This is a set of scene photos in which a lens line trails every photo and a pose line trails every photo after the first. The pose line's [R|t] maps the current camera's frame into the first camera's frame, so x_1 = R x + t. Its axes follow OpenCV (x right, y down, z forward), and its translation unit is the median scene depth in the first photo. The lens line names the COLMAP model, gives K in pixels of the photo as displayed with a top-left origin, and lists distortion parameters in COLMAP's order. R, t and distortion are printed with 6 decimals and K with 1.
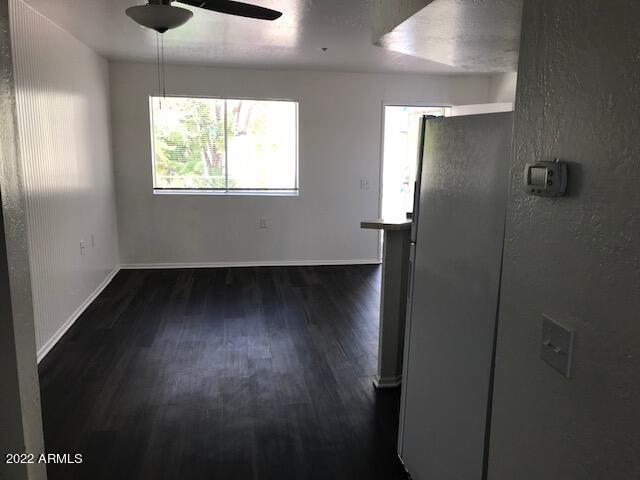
lens RADIAL K [[539.6, 0, 334.4], [0, 539.6, 238.9], [0, 0, 1]] dist [0.060103, -0.001512]
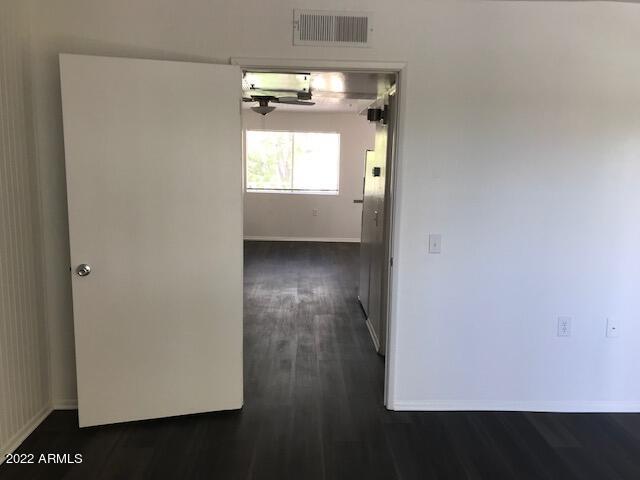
lens RADIAL K [[527.7, 0, 311.2], [0, 527.7, 239.0], [0, 0, 1]] dist [0.052009, -0.061976]
pose [[0.985397, 0.028448, -0.167881, 0.108009], [-0.032920, 0.999172, -0.023915, 0.080510], [0.167062, 0.029093, 0.985517, -0.457780]]
